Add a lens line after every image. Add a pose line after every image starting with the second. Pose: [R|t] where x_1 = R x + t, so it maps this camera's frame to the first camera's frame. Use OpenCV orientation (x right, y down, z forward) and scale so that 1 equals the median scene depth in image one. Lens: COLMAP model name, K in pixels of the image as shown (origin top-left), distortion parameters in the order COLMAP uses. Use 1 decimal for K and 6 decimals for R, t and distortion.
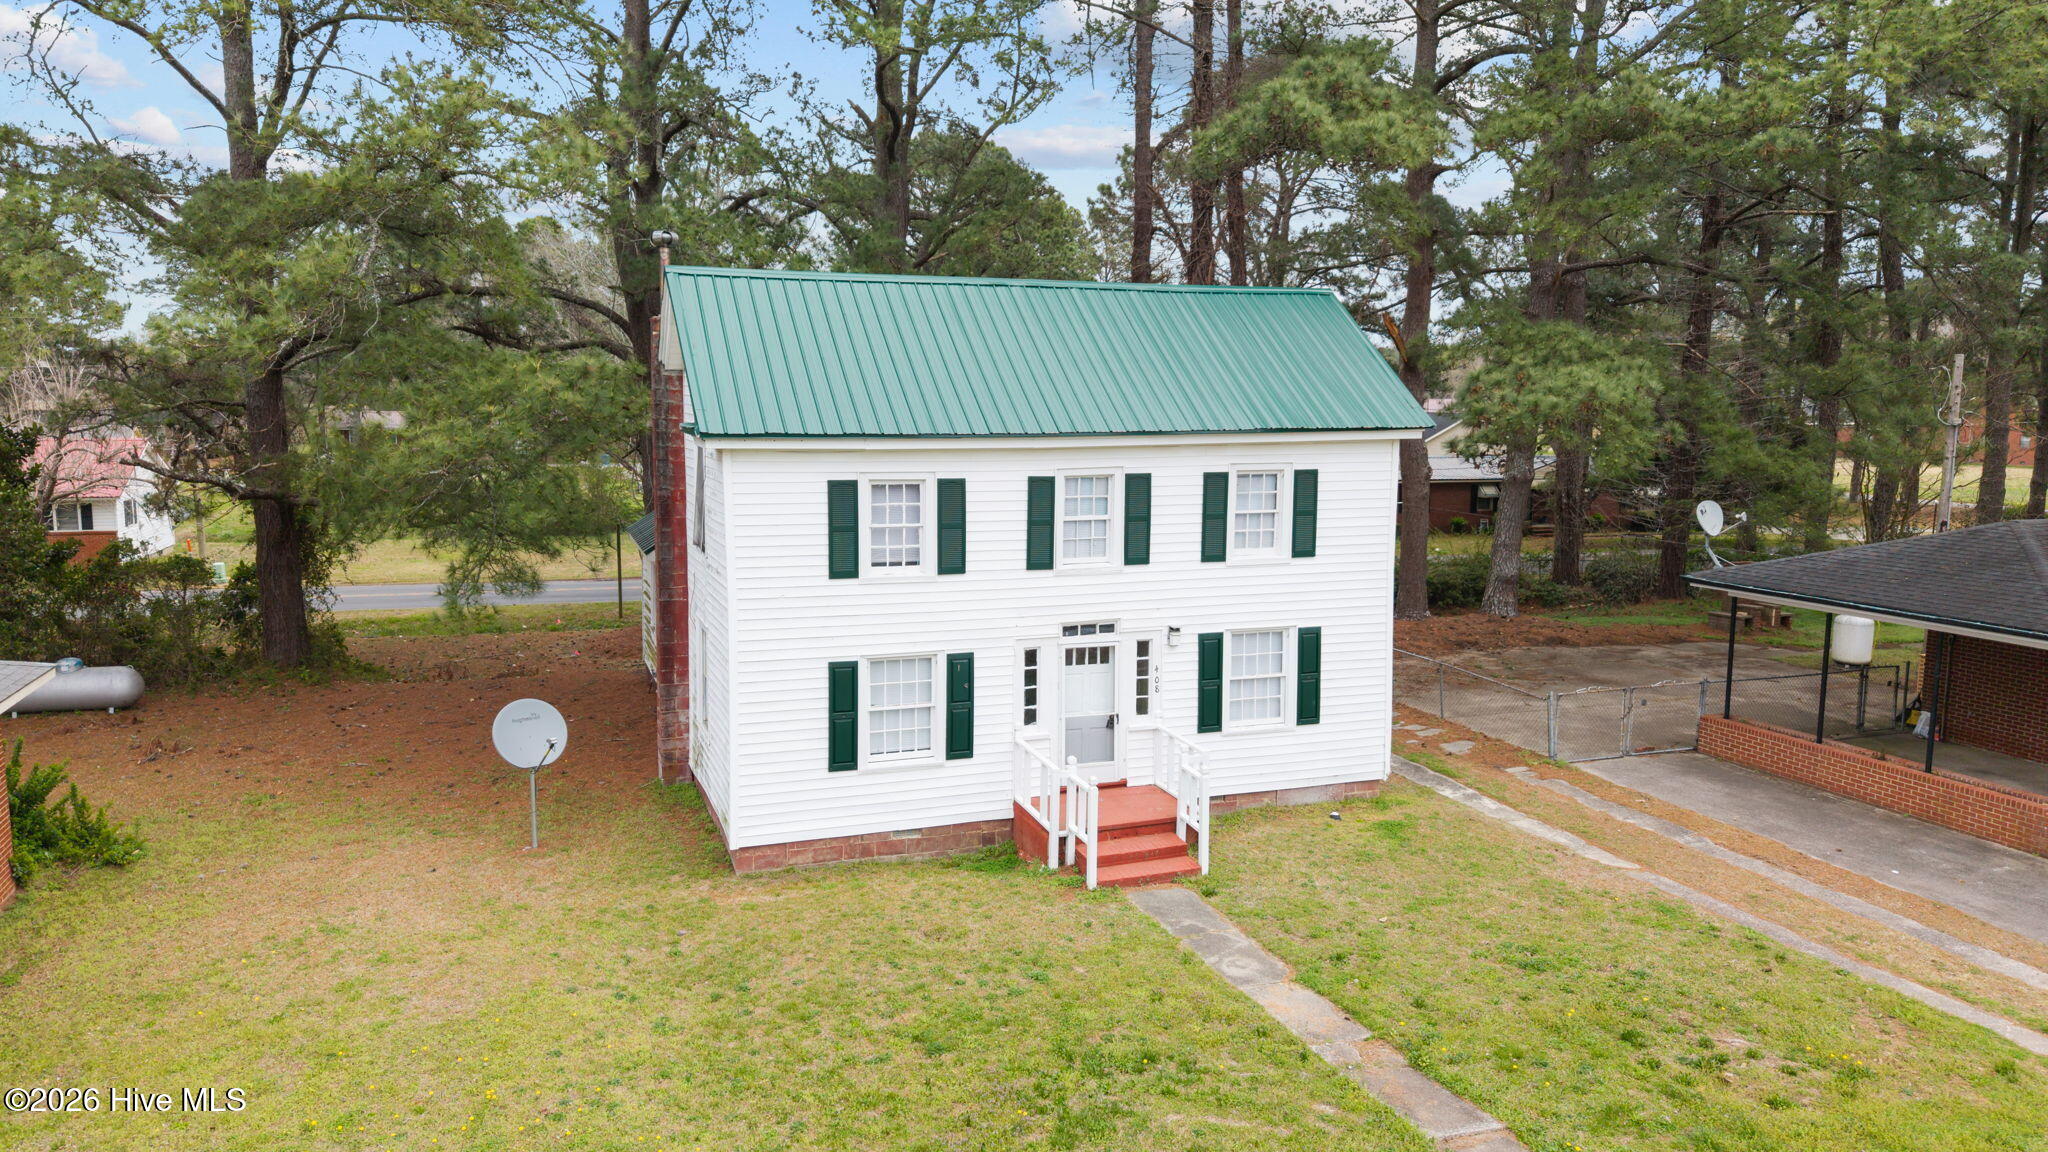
lens RADIAL K [[1405.8, 0, 1032.9], [0, 1405.8, 566.3], [0, 0, 1]] dist [0.042235, -0.045509]
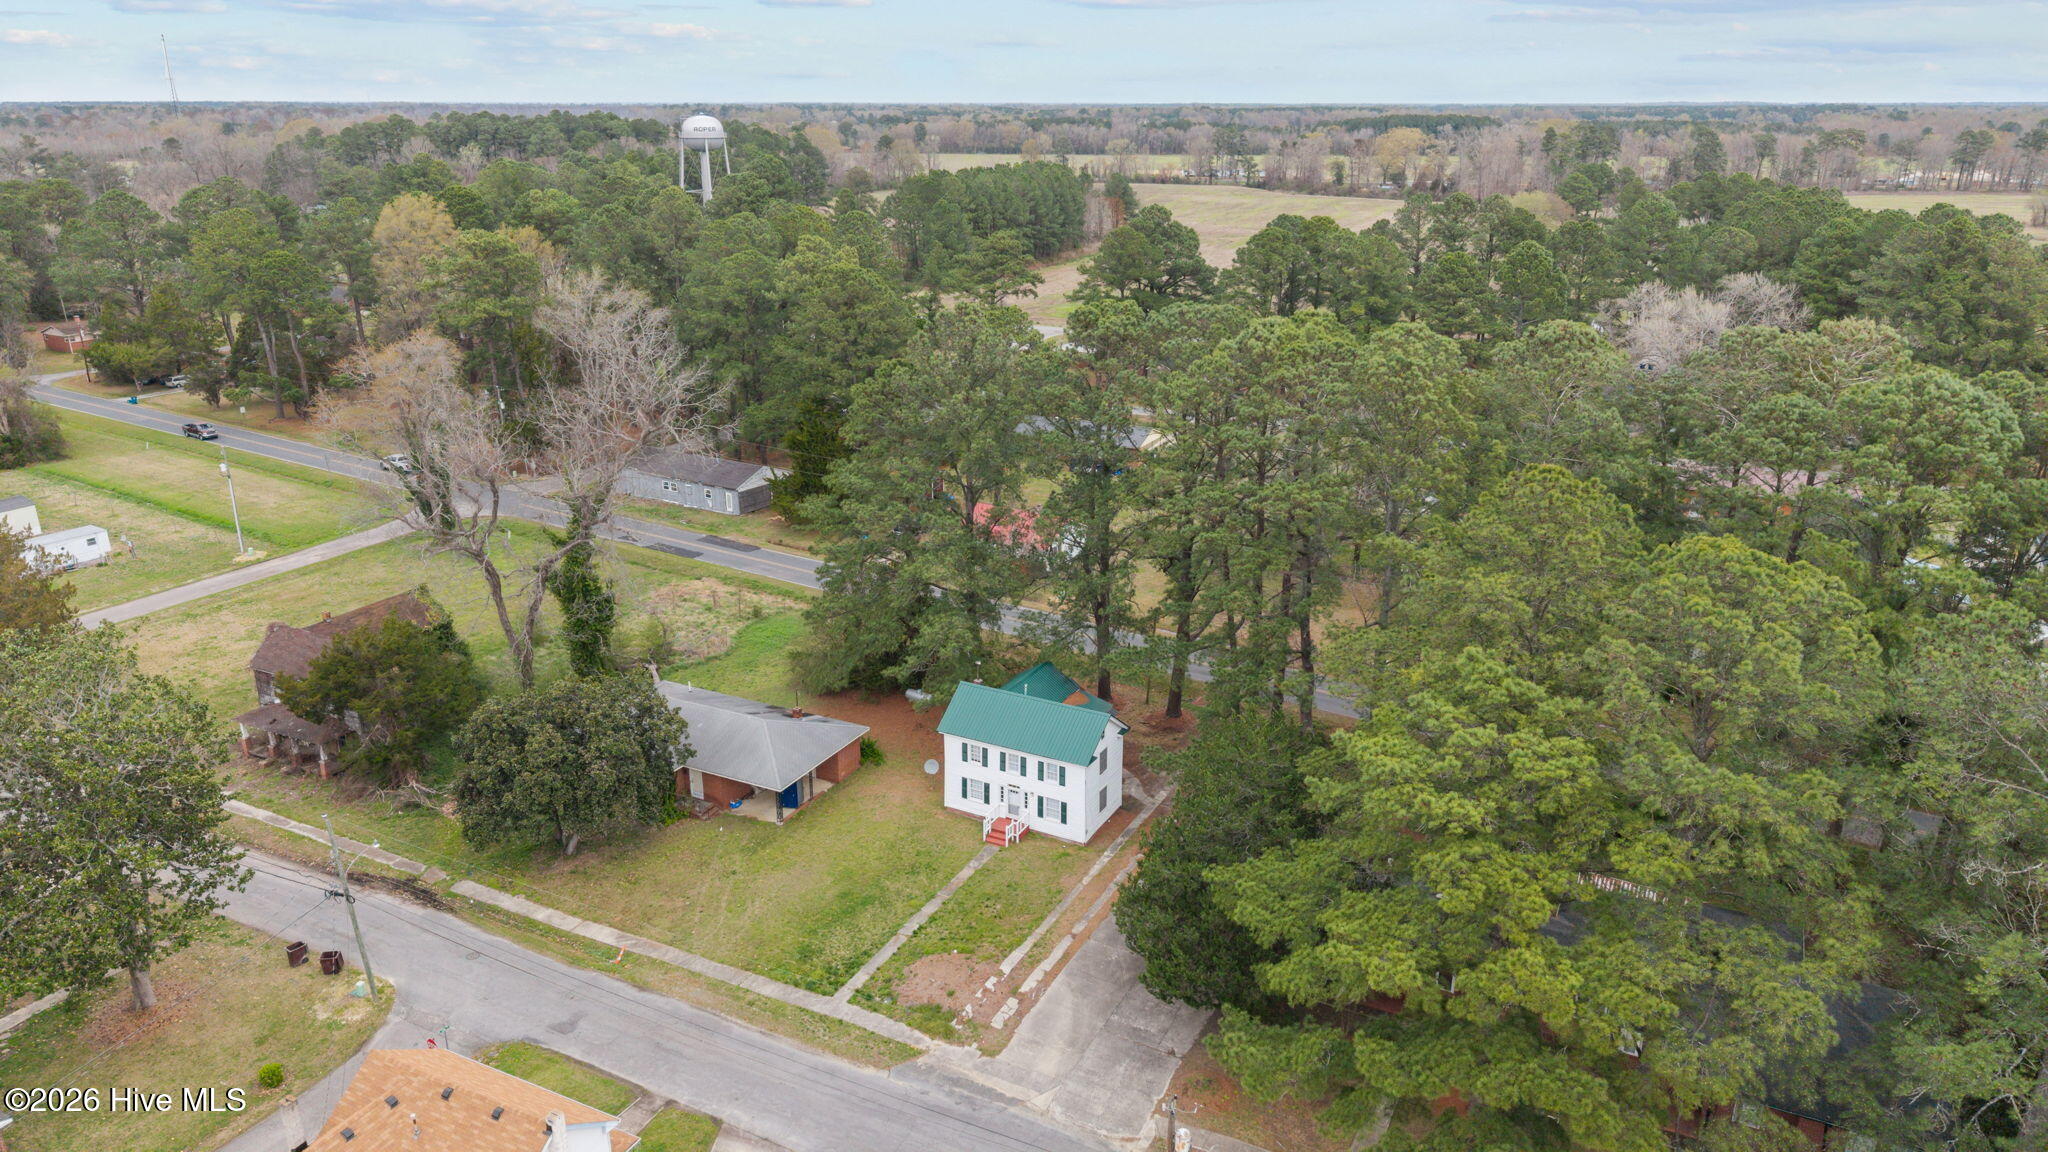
lens RADIAL K [[1370.1, 0, 1027.8], [0, 1370.1, 566.6], [0, 0, 1]] dist [0.014760, -0.003903]
pose [[0.662257, 0.233969, -0.711810, 3.049430], [-0.092187, 0.968222, 0.232481, -1.670119], [0.743584, -0.088342, 0.662781, -1.803364]]
